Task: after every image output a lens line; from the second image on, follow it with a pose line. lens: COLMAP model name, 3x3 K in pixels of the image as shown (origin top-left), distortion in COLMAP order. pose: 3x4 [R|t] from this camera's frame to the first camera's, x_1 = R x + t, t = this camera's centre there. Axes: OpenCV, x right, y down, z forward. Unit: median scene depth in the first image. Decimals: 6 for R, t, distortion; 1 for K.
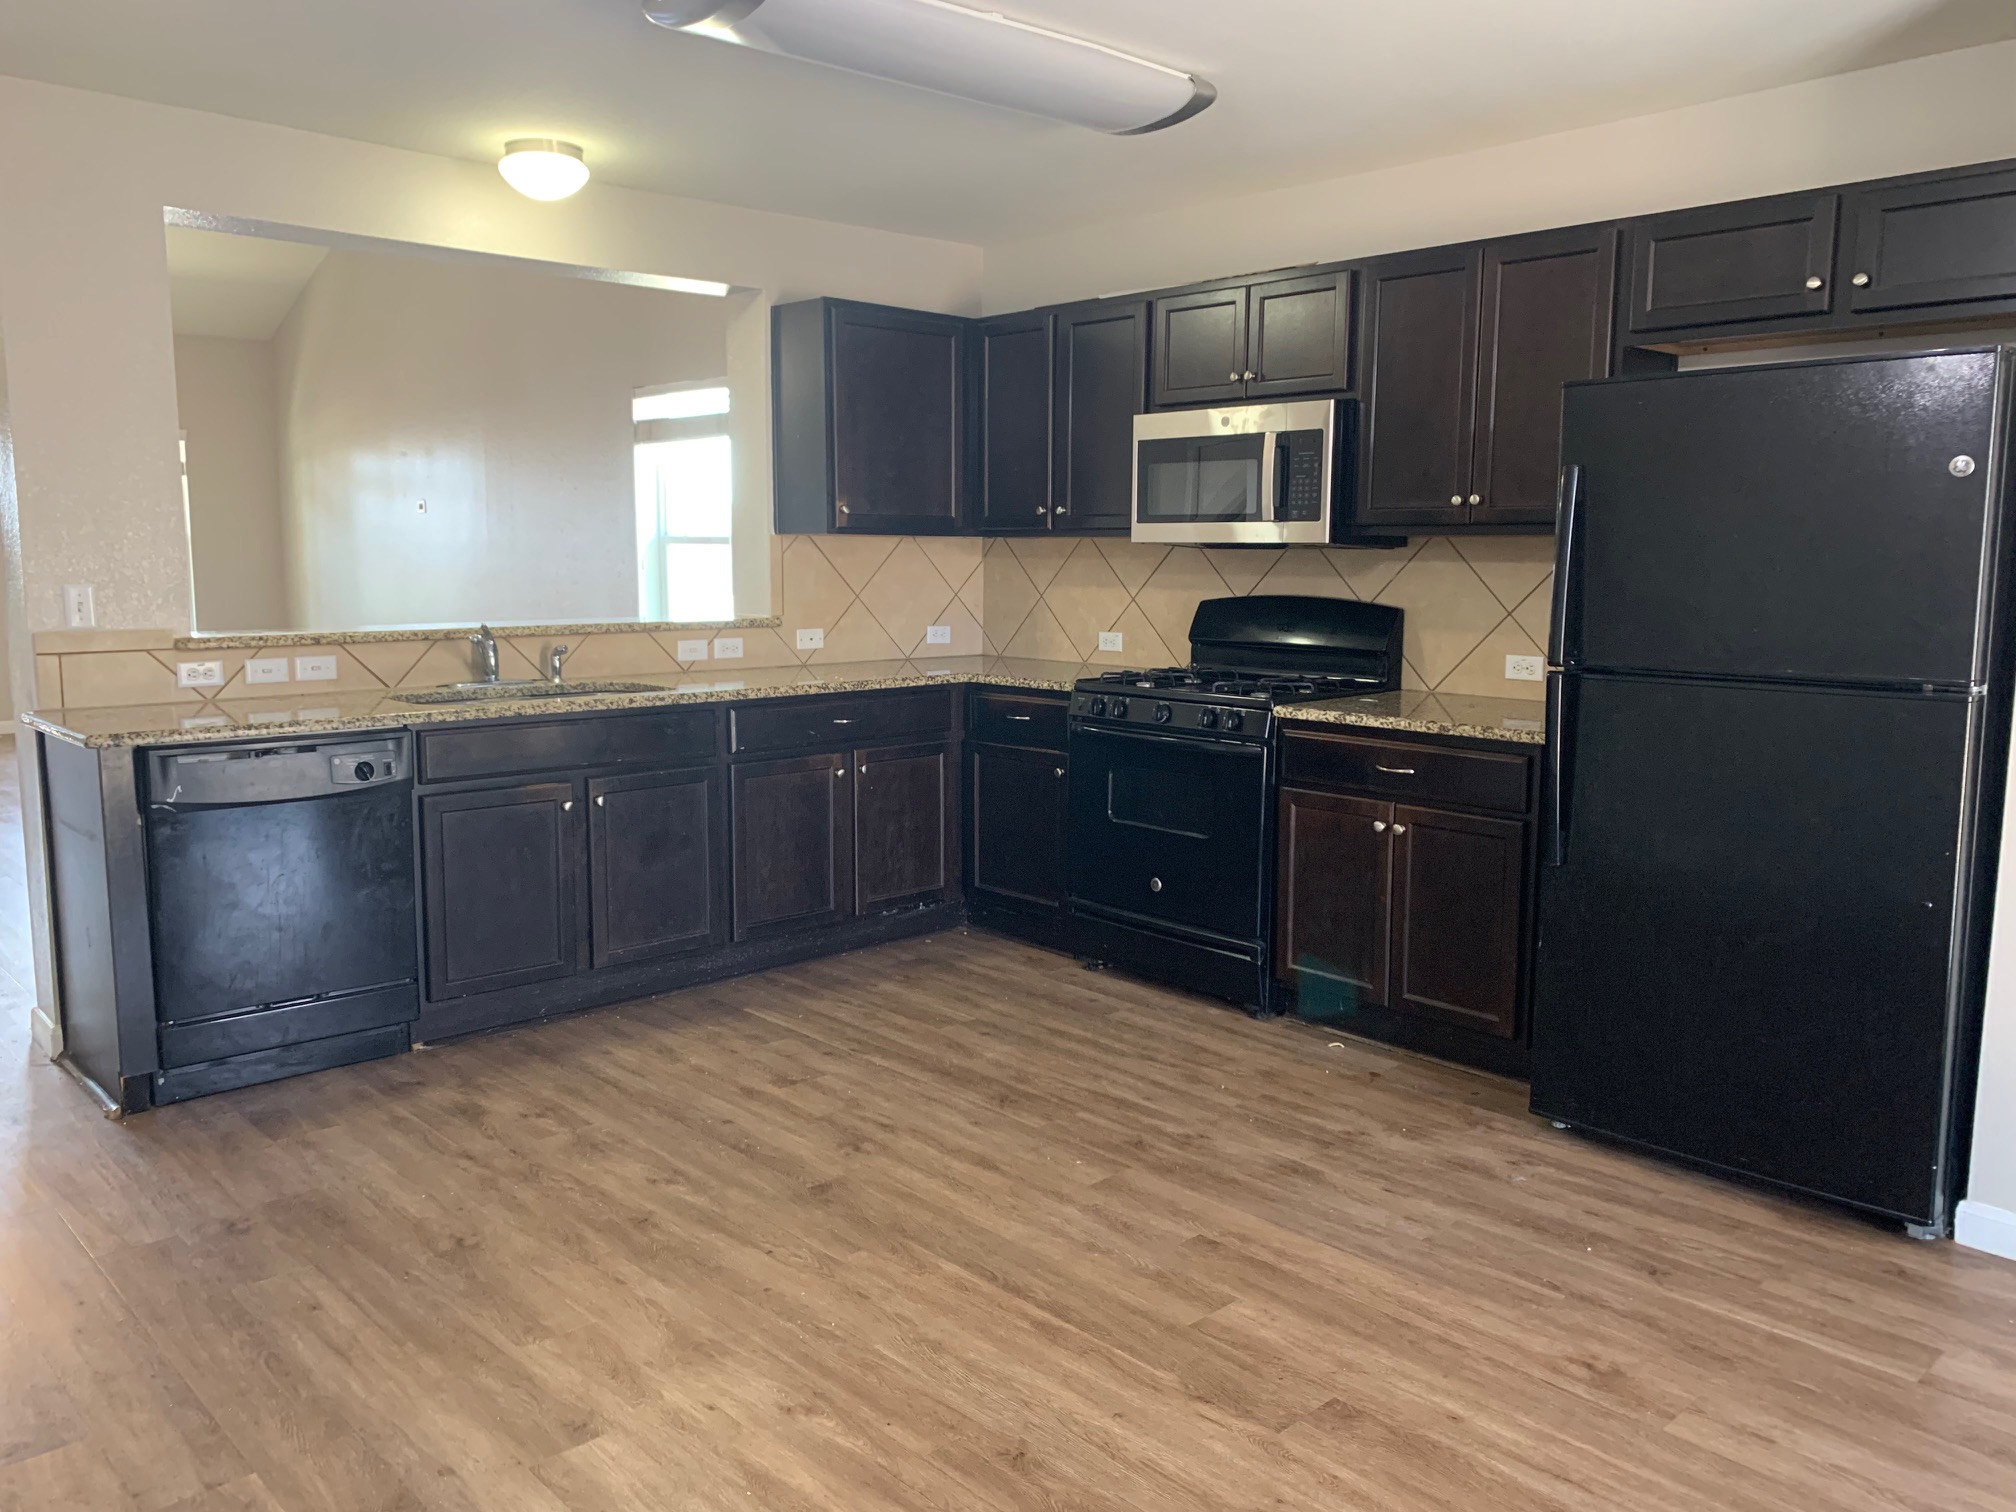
lens RADIAL K [[1563.5, 0, 978.2], [0, 1563.5, 741.9], [0, 0, 1]] dist [0.075202, -0.048091]
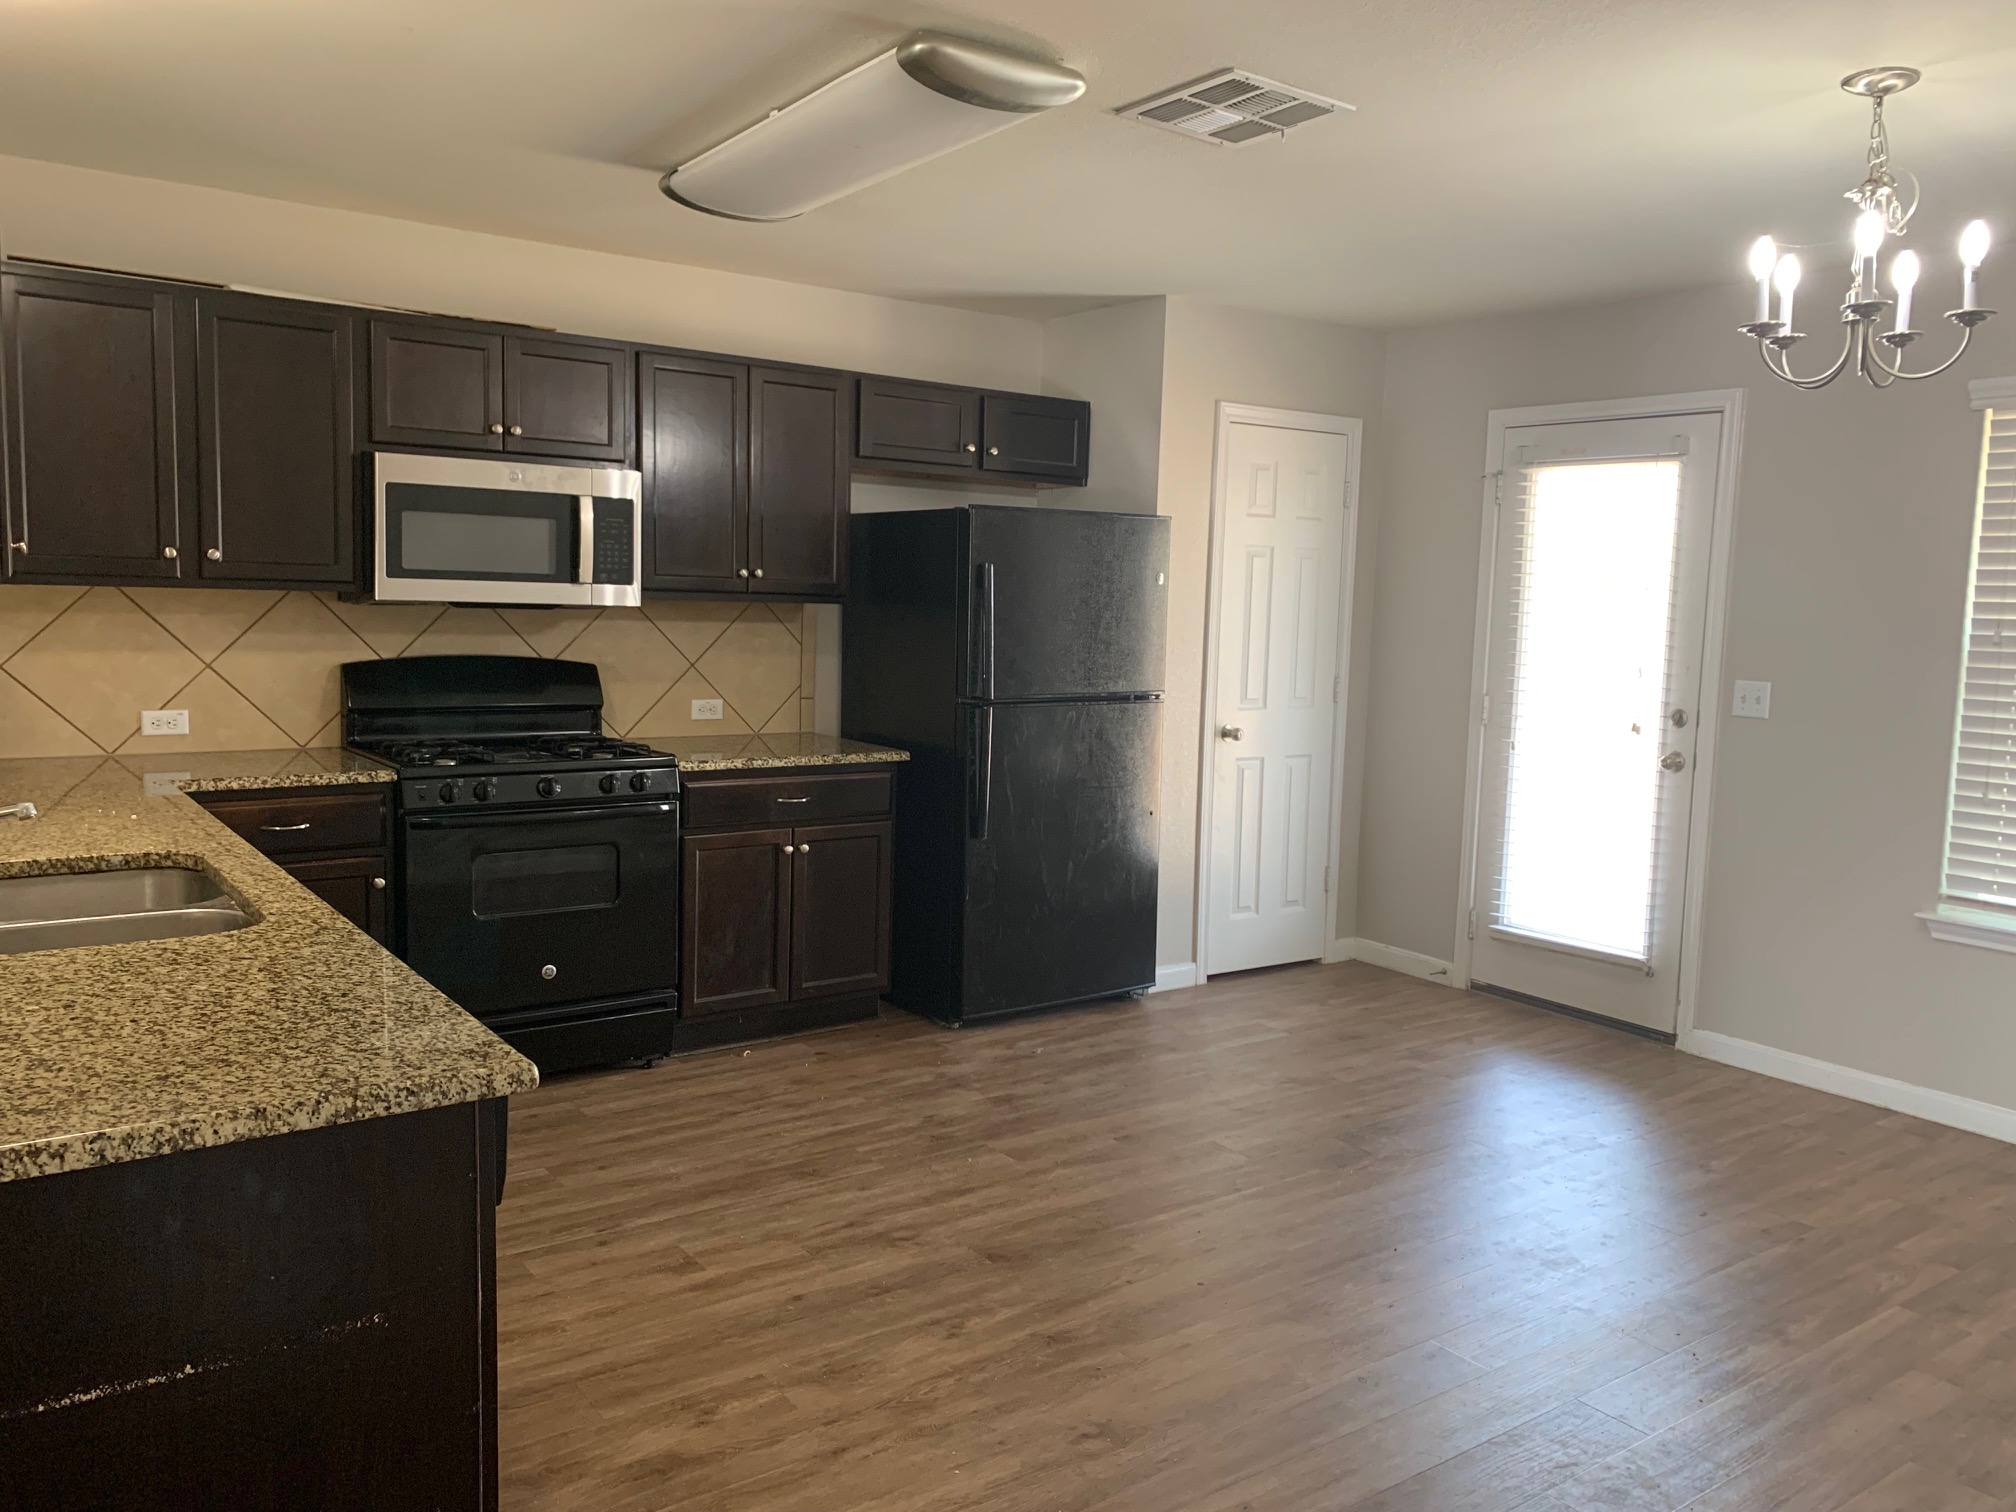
lens RADIAL K [[1563.5, 0, 1058.2], [0, 1563.5, 732.8], [0, 0, 1]] dist [0.075202, -0.048091]
pose [[0.090279, -0.091234, 0.991729, -0.853784], [0.096955, 0.991870, 0.082422, -0.107030], [-0.991186, 0.088712, 0.098390, 0.653943]]
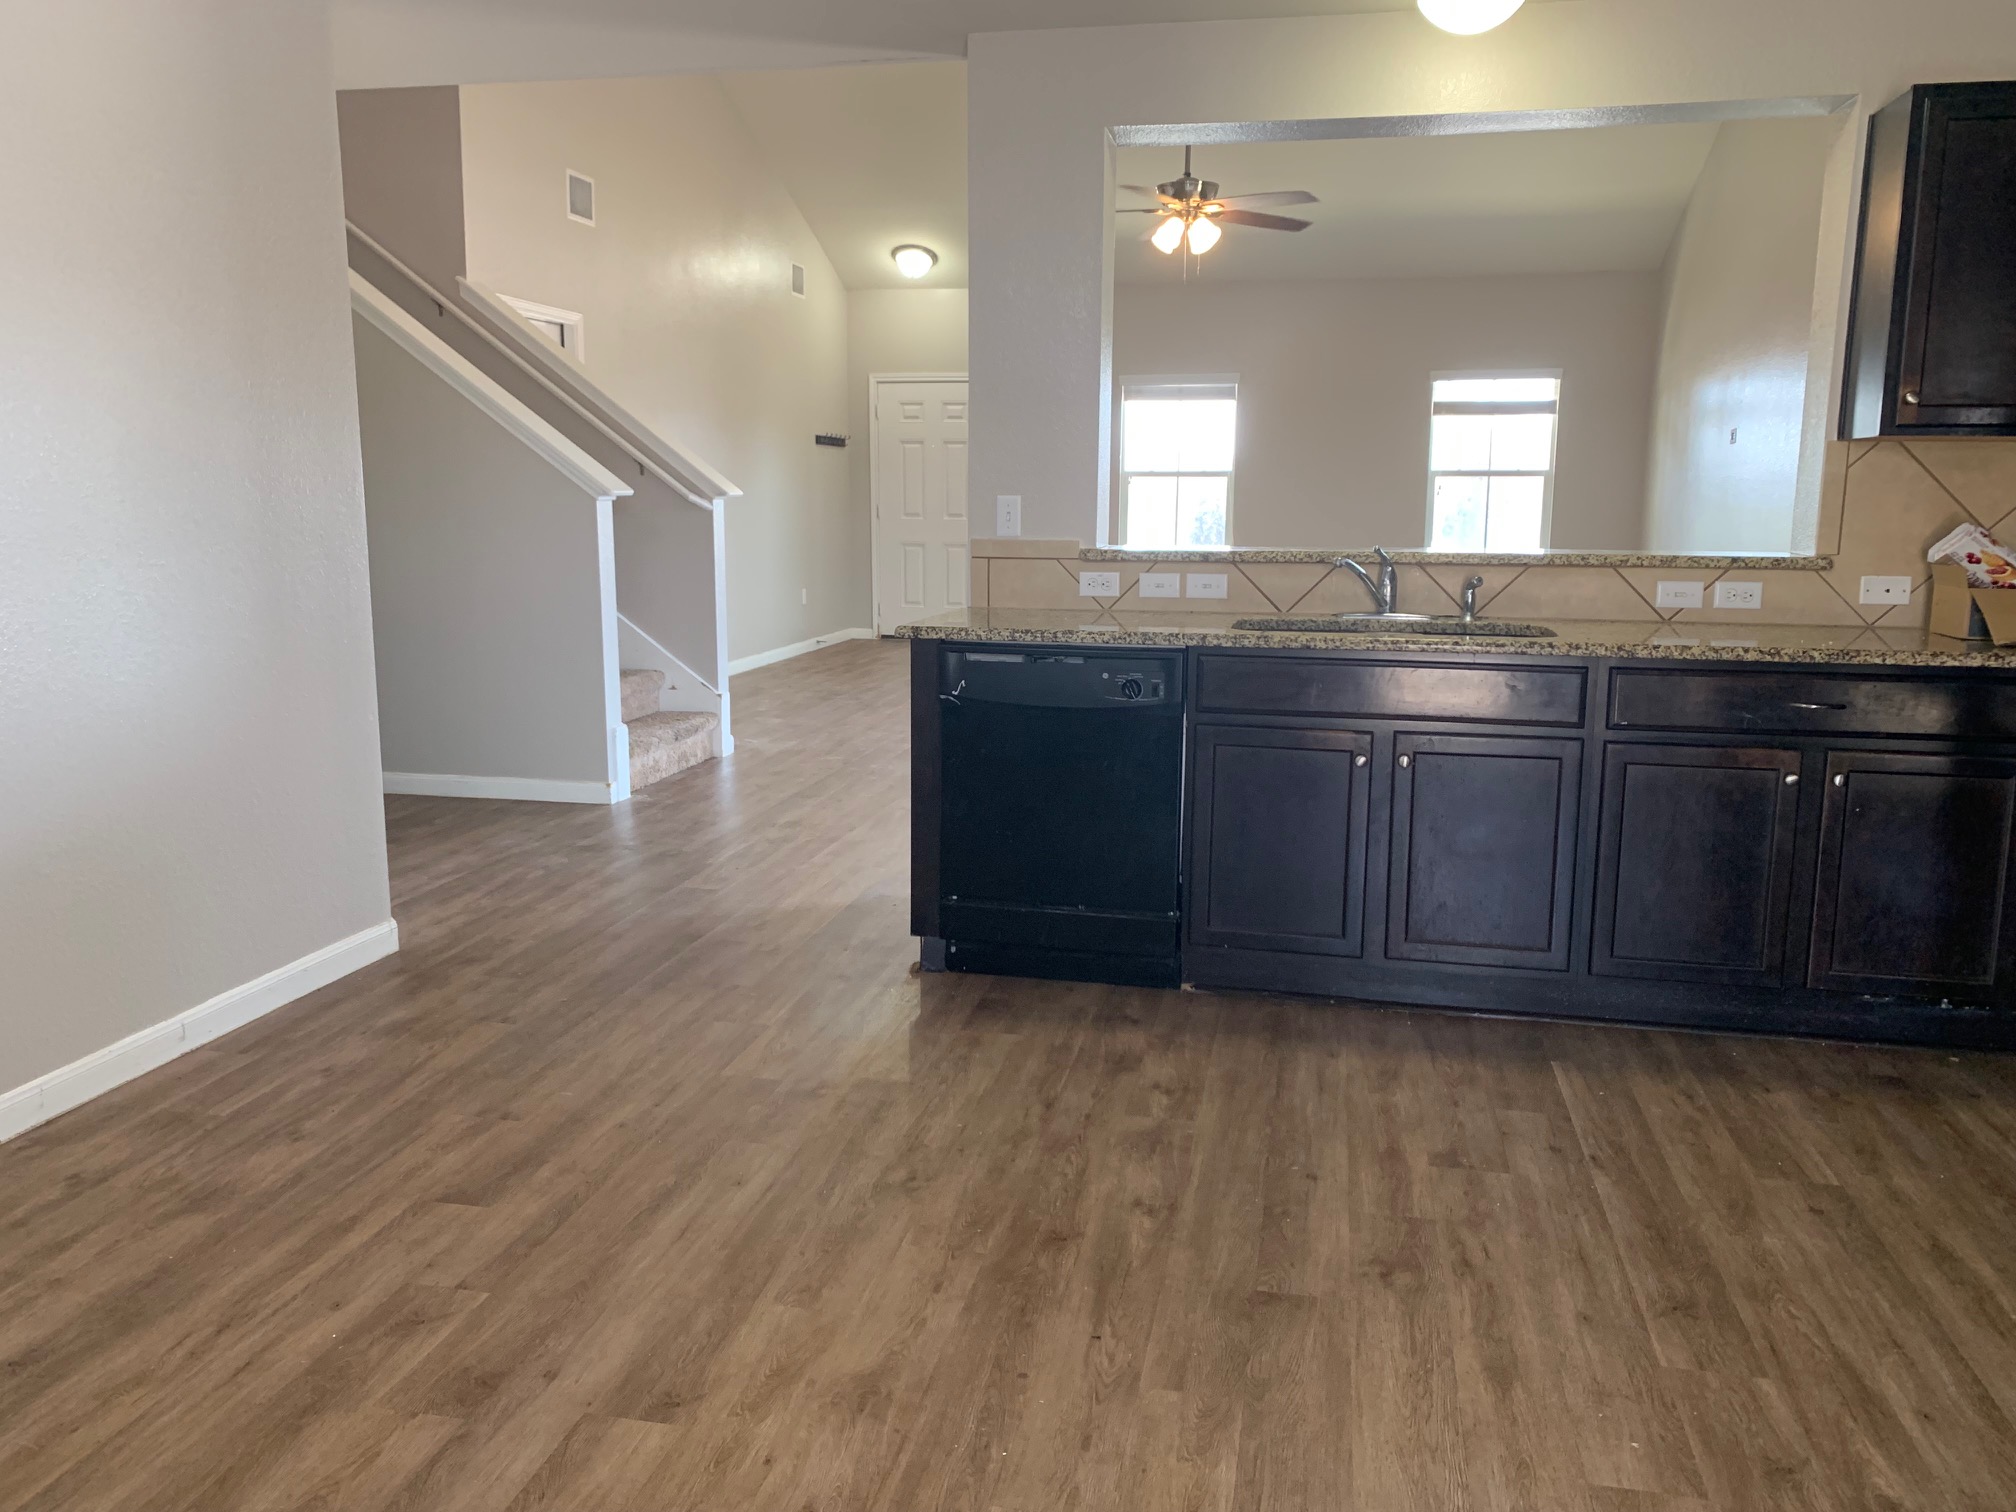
lens RADIAL K [[1563.5, 0, 1017.7], [0, 1563.5, 734.0], [0, 0, 1]] dist [0.075202, -0.048091]
pose [[0.584827, 0.138473, -0.799252, 0.318400], [-0.105996, 0.989919, 0.093947, -0.036112], [0.804203, 0.029775, 0.593608, 0.347836]]
